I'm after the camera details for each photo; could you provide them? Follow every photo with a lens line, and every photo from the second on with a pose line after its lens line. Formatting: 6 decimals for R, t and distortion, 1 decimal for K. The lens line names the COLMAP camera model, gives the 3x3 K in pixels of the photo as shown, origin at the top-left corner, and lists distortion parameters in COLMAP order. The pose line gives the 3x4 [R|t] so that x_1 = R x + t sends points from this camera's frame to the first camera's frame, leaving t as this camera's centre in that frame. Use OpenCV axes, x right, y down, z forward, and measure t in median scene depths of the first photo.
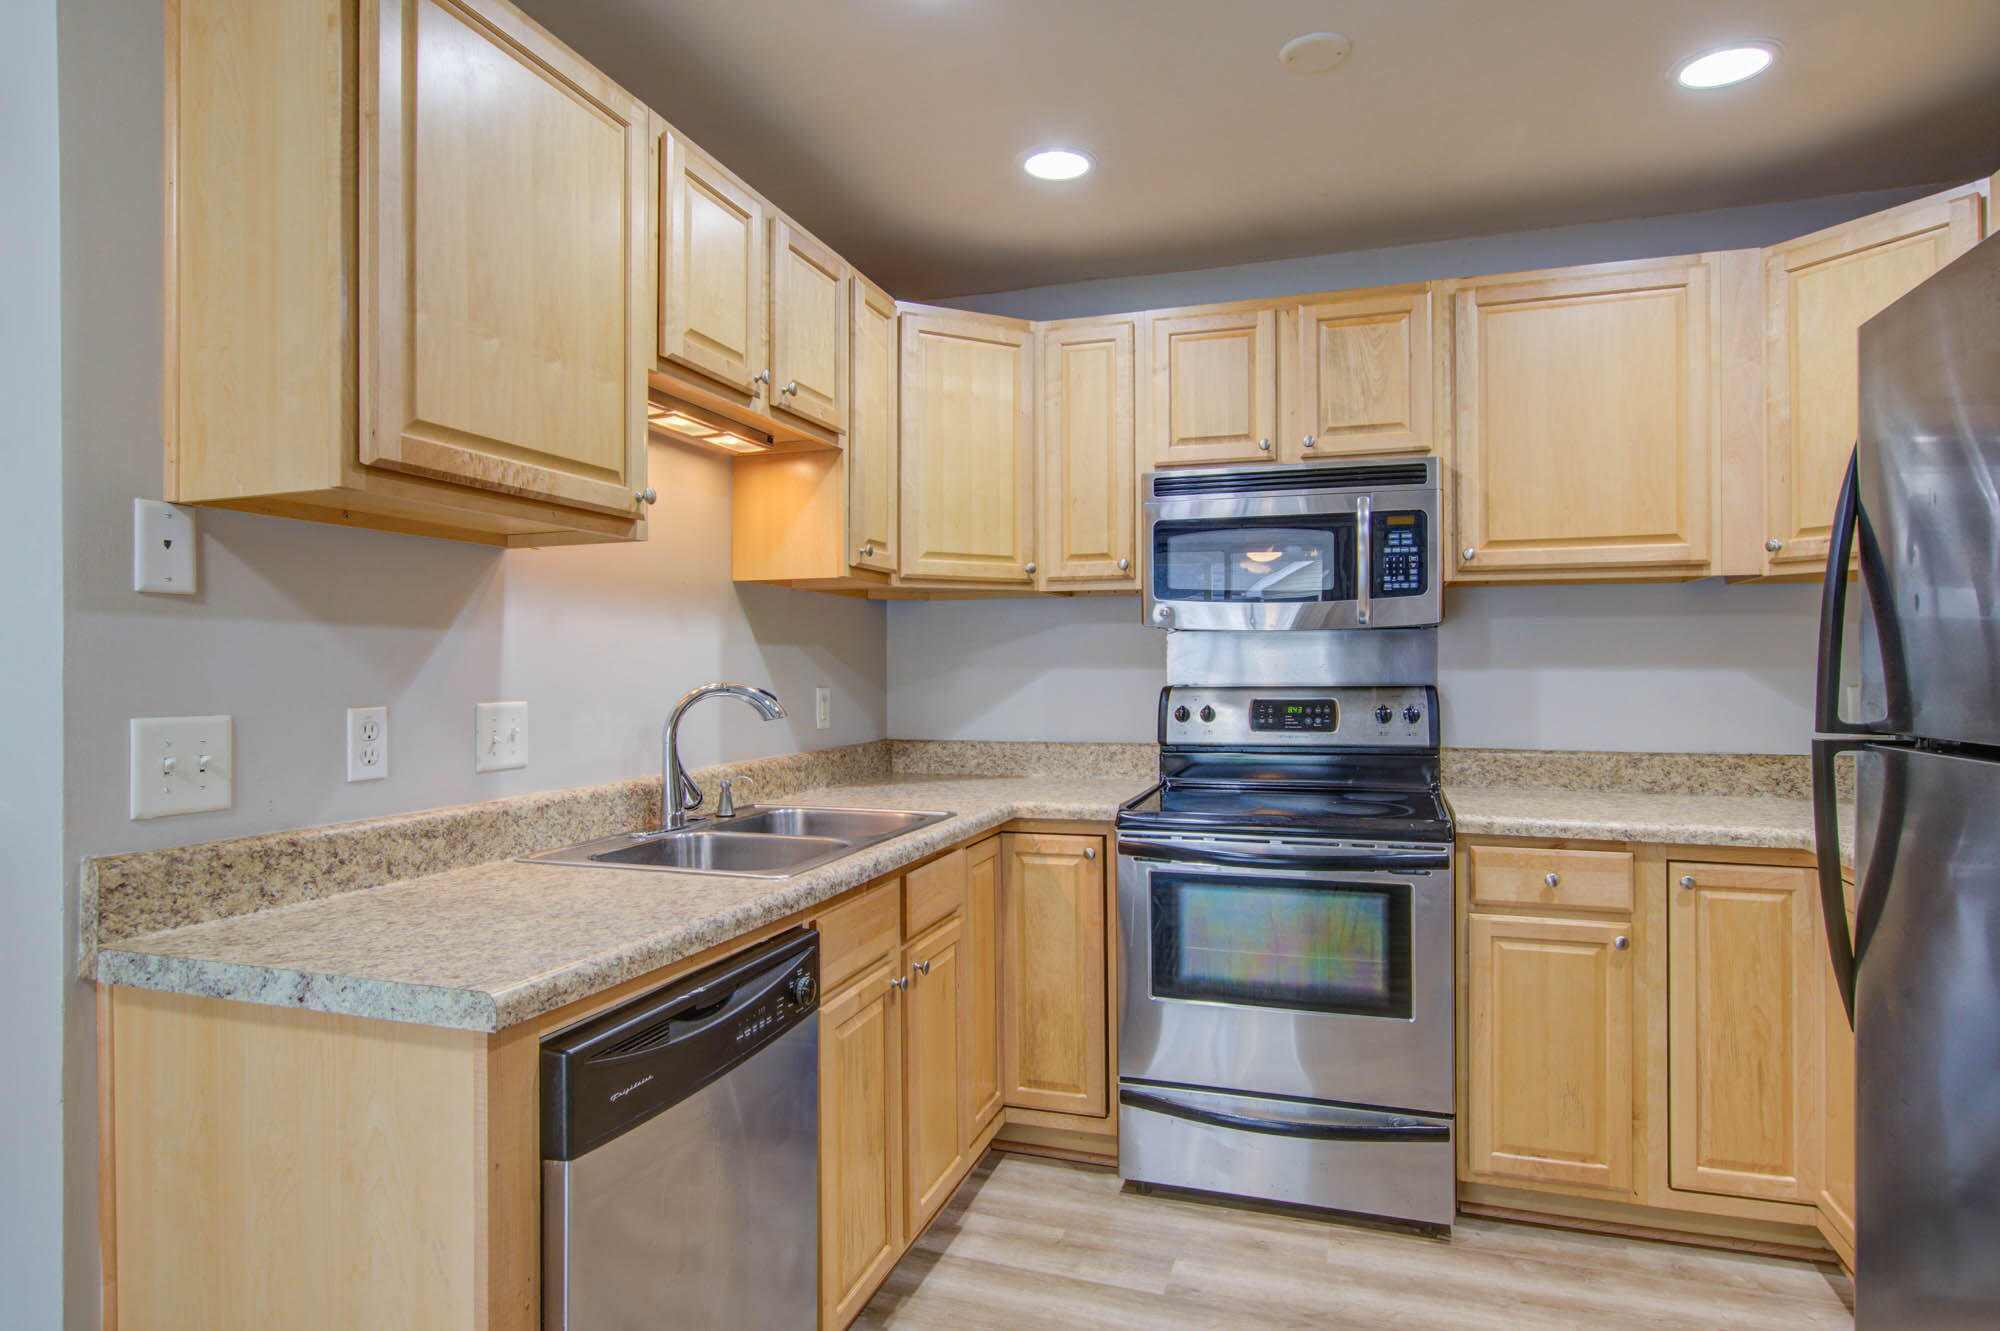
lens RADIAL K [[1117.4, 0, 998.7], [0, 1117.4, 653.8], [0, 0, 1]] dist [0.001771, 0.000541]
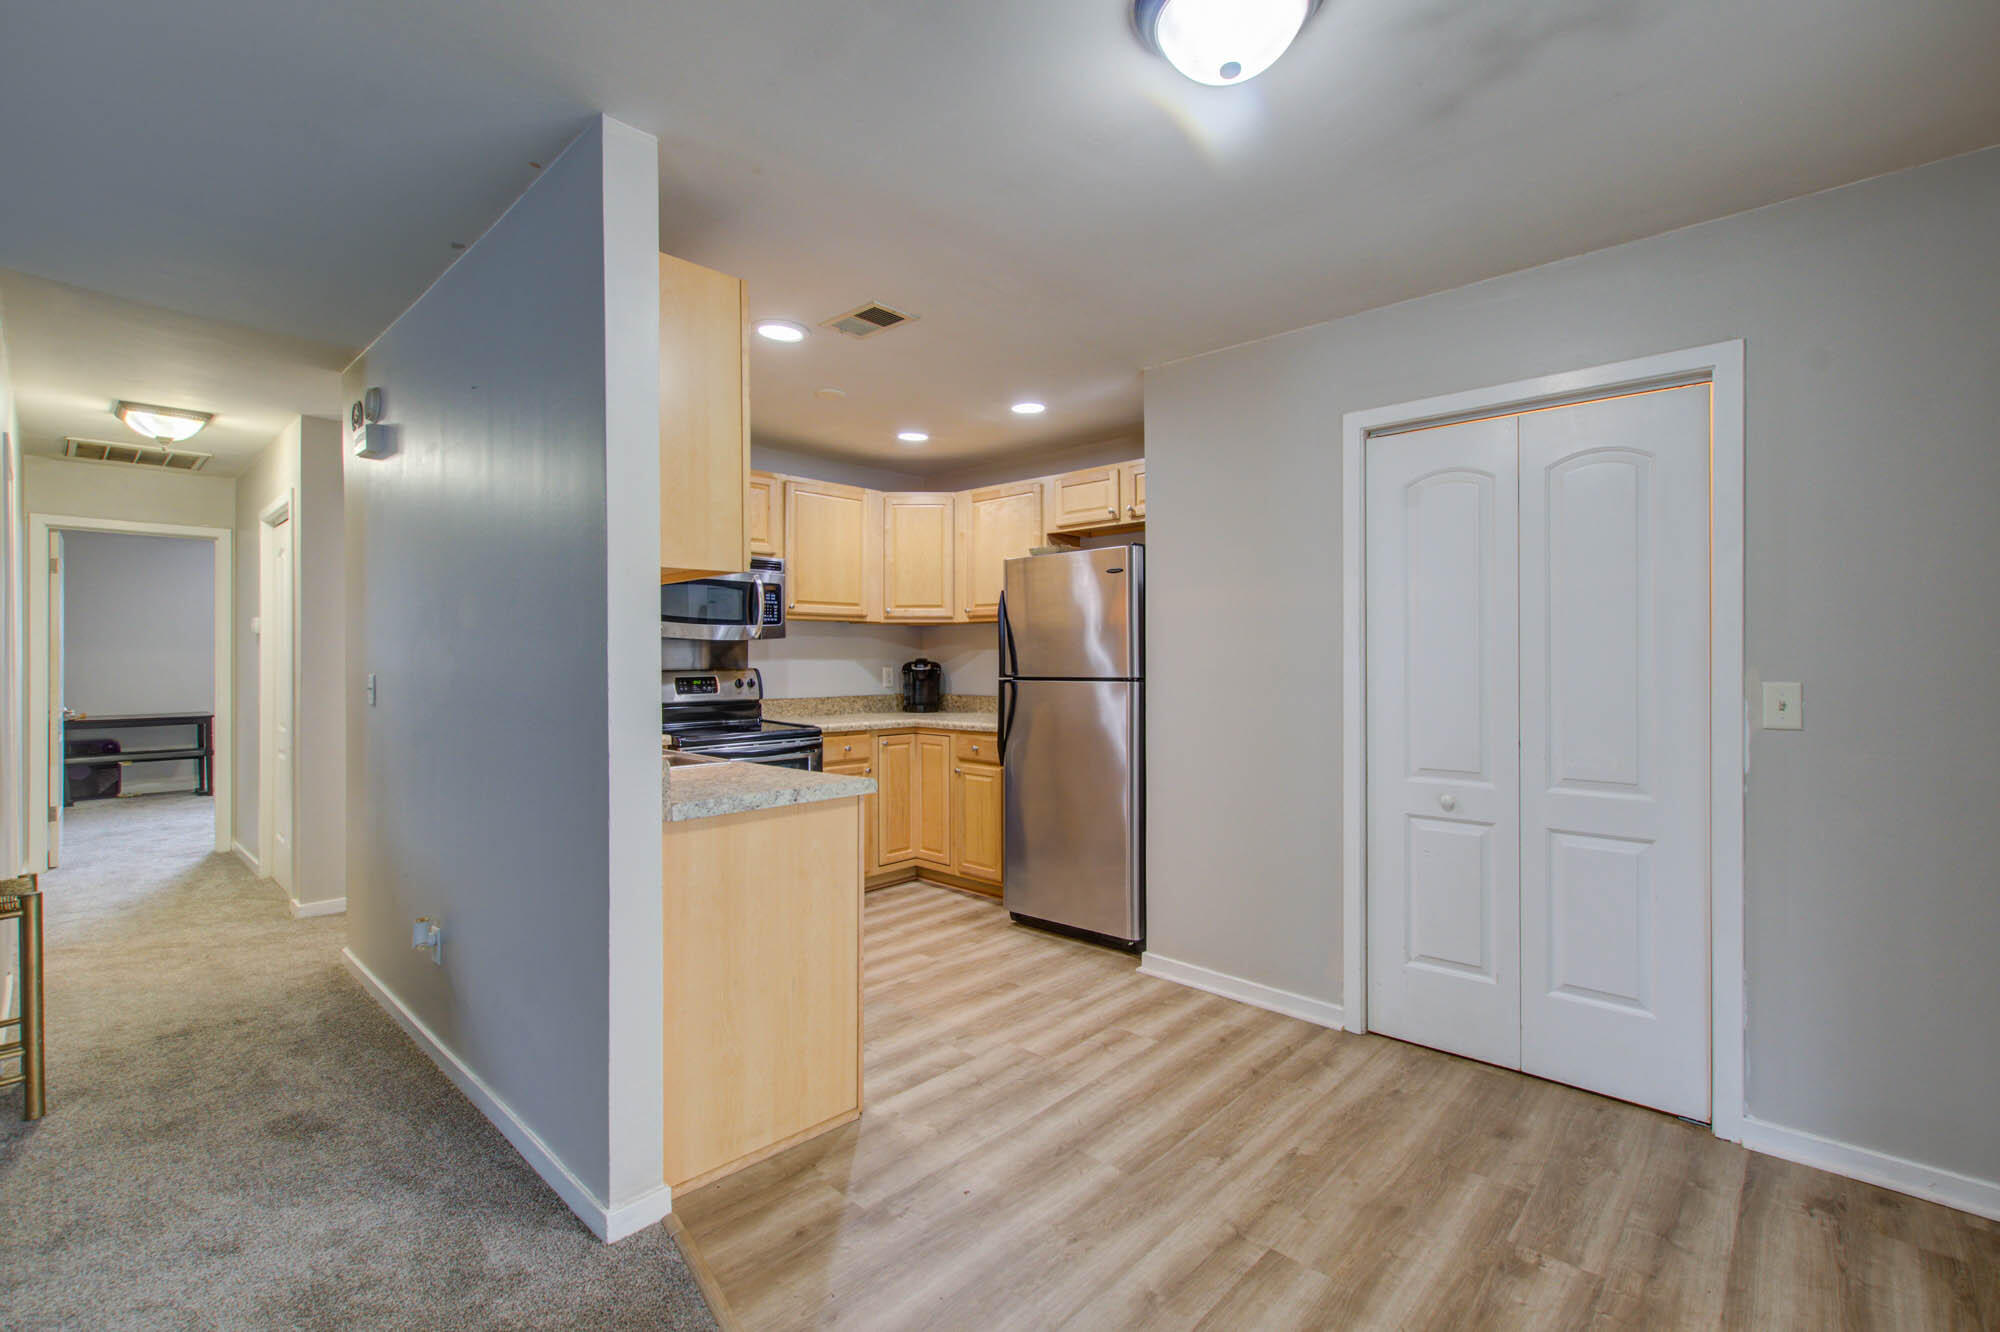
lens RADIAL K [[902.8, 0, 998.5], [0, 902.8, 646.9], [0, 0, 1]] dist [0.001100, 0.000522]
pose [[0.419956, 0.011244, 0.907475, -1.002674], [-0.007552, 0.999932, -0.008894, 0.001075], [-0.907513, -0.003118, 0.420013, -0.082900]]
